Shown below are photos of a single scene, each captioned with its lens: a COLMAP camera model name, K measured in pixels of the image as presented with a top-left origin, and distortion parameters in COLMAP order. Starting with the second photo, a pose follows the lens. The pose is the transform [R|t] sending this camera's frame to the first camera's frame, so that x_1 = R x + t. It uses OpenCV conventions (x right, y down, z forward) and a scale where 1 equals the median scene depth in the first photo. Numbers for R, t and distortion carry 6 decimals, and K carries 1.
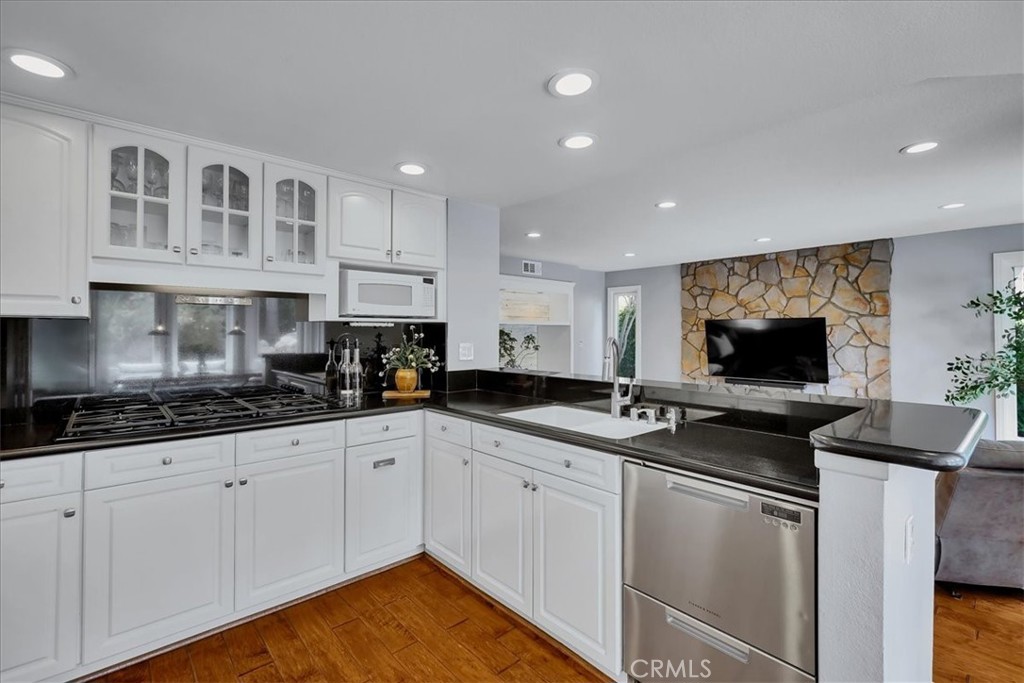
lens RADIAL K [[455.6, 0, 510.3], [0, 455.6, 328.4], [0, 0, 1]] dist [-0.000582, -0.000057]
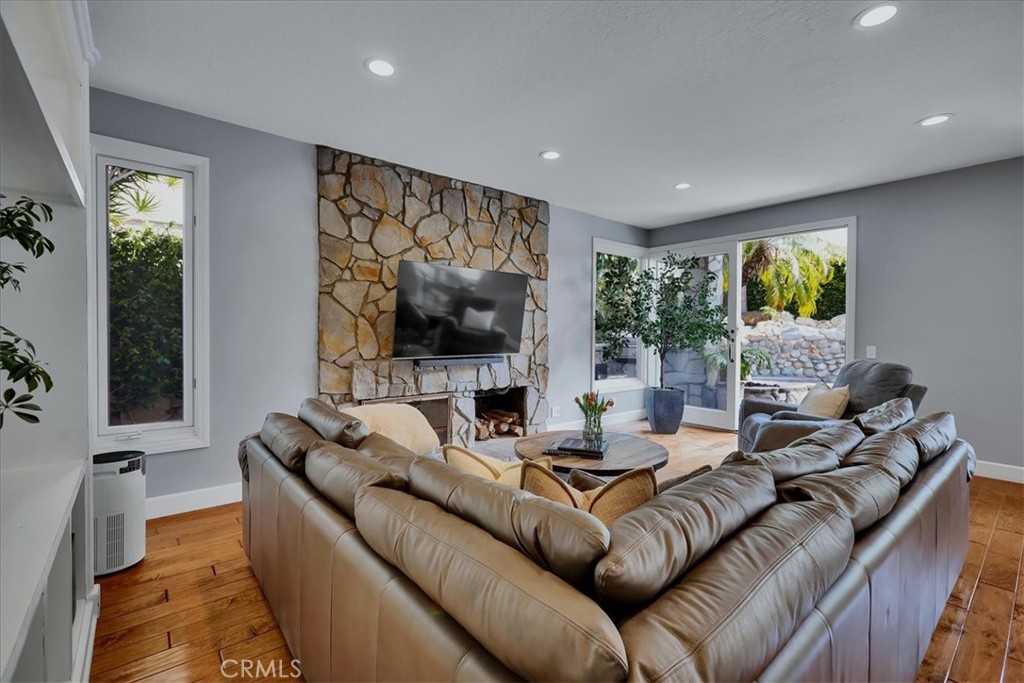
lens RADIAL K [[452.9, 0, 508.3], [0, 452.9, 334.3], [0, 0, 1]] dist [-0.002187, -0.000105]
pose [[0.037293, -0.015087, 0.999190, -0.156192], [-0.019075, 0.999693, 0.015807, 0.071829], [-0.999122, -0.019649, 0.036994, 0.968533]]
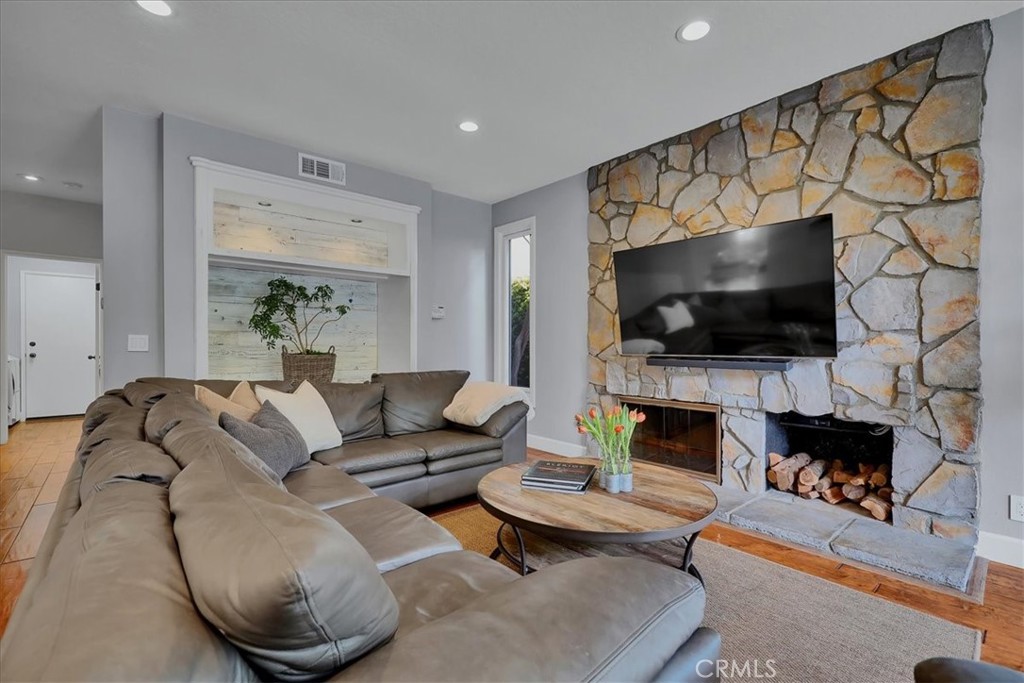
lens RADIAL K [[457.3, 0, 508.3], [0, 457.3, 350.9], [0, 0, 1]] dist [-0.001351, 0.000649]
pose [[0.999833, 0.000836, -0.018253, 0.355998], [-0.000408, 0.999724, 0.023478, 0.101947], [0.018268, -0.023467, 0.999558, 0.504430]]
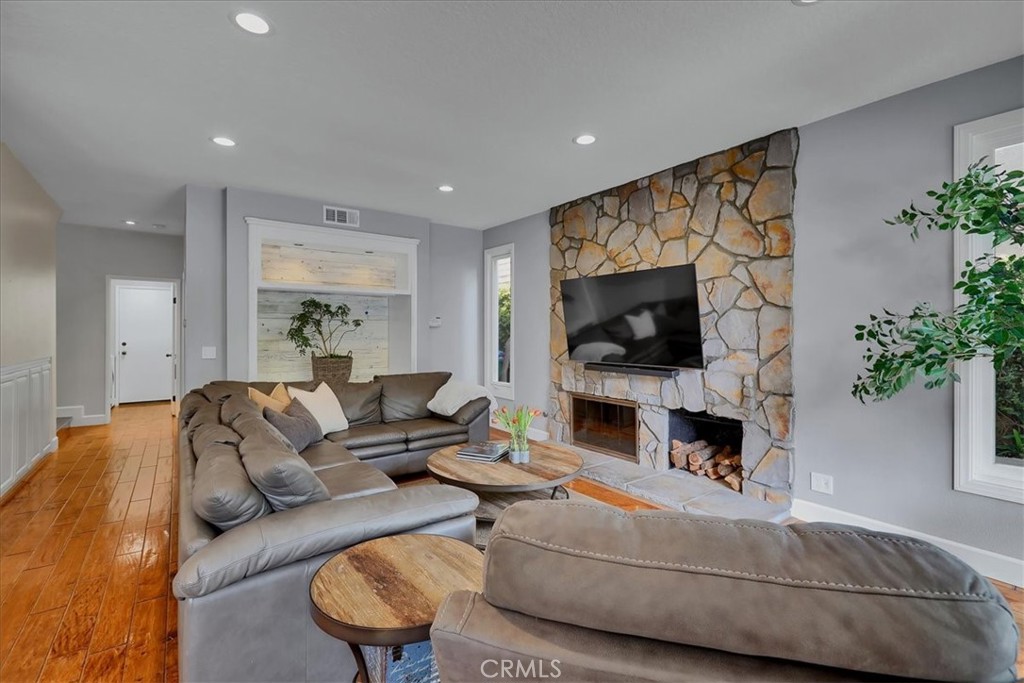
lens RADIAL K [[452.9, 0, 508.3], [0, 452.9, 334.3], [0, 0, 1]] dist [-0.002187, -0.000105]
pose [[0.995479, -0.000278, -0.094985, 0.475800], [0.001877, 0.999858, 0.016746, 0.061046], [0.094967, -0.016848, 0.995338, 0.333693]]
